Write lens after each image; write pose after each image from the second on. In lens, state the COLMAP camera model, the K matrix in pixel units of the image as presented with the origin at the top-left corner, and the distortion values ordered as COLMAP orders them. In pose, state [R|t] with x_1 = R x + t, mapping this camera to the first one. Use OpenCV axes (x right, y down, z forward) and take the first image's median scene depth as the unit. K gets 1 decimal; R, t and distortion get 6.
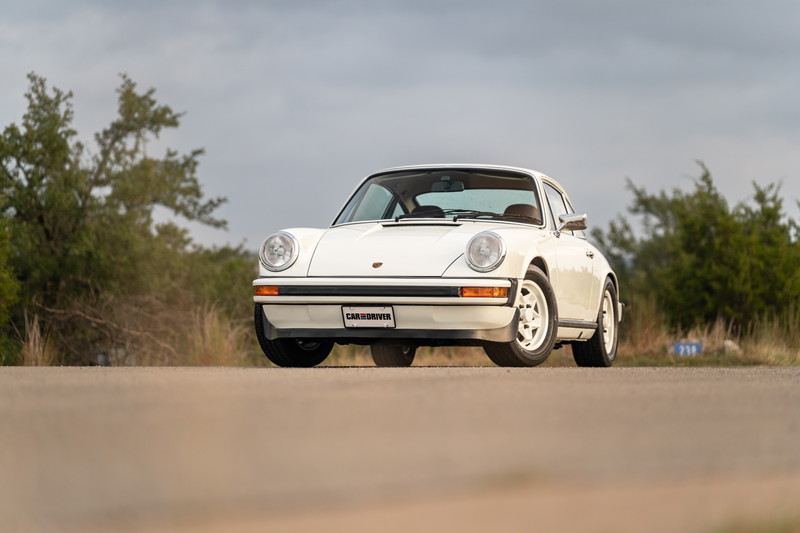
lens RADIAL K [[3897.8, 0, 400.8], [0, 3897.8, 267.0], [0, 0, 1]] dist [-0.358840, 0.000000]
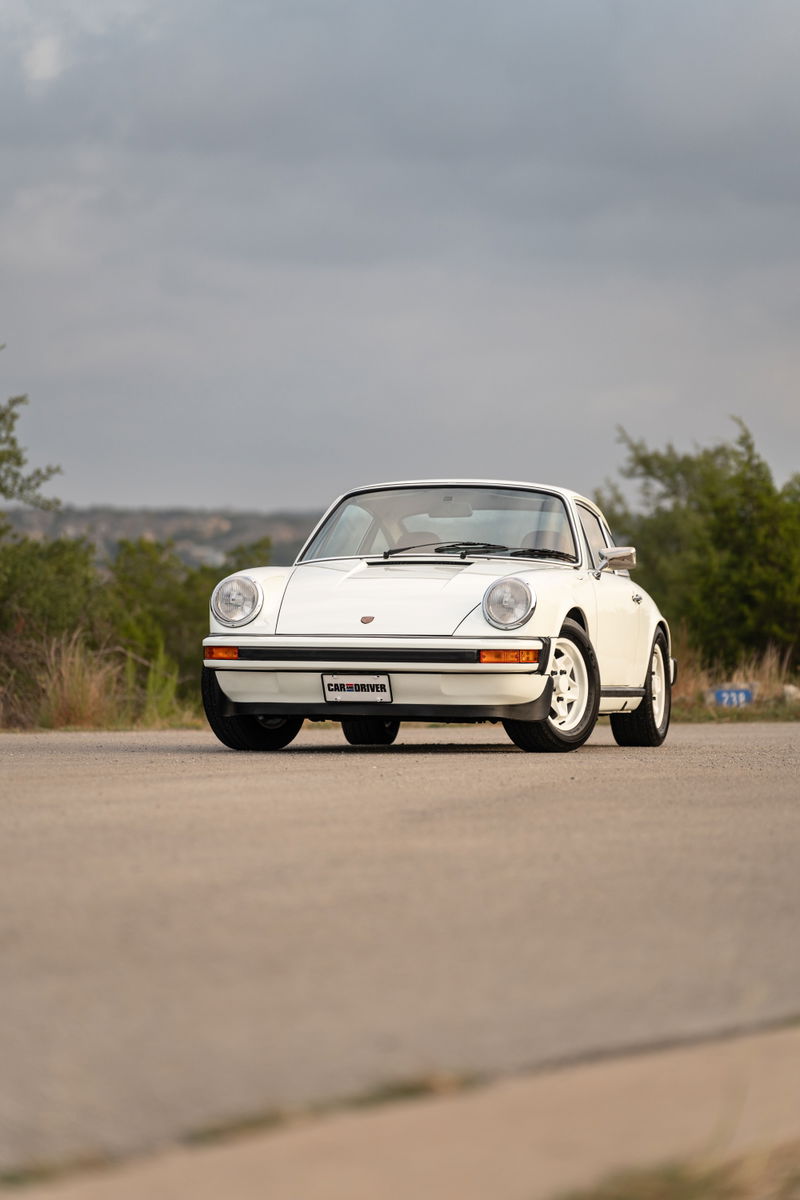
lens RADIAL K [[5846.7, 0, 399.3], [0, 5846.7, 602.4], [0, 0, 1]] dist [-0.358840, 0.000000]
pose [[0.999666, 0.000458, 0.025843, -0.028071], [-0.000788, 0.999918, 0.012762, -0.017700], [-0.025835, -0.012778, 0.999585, -0.138767]]
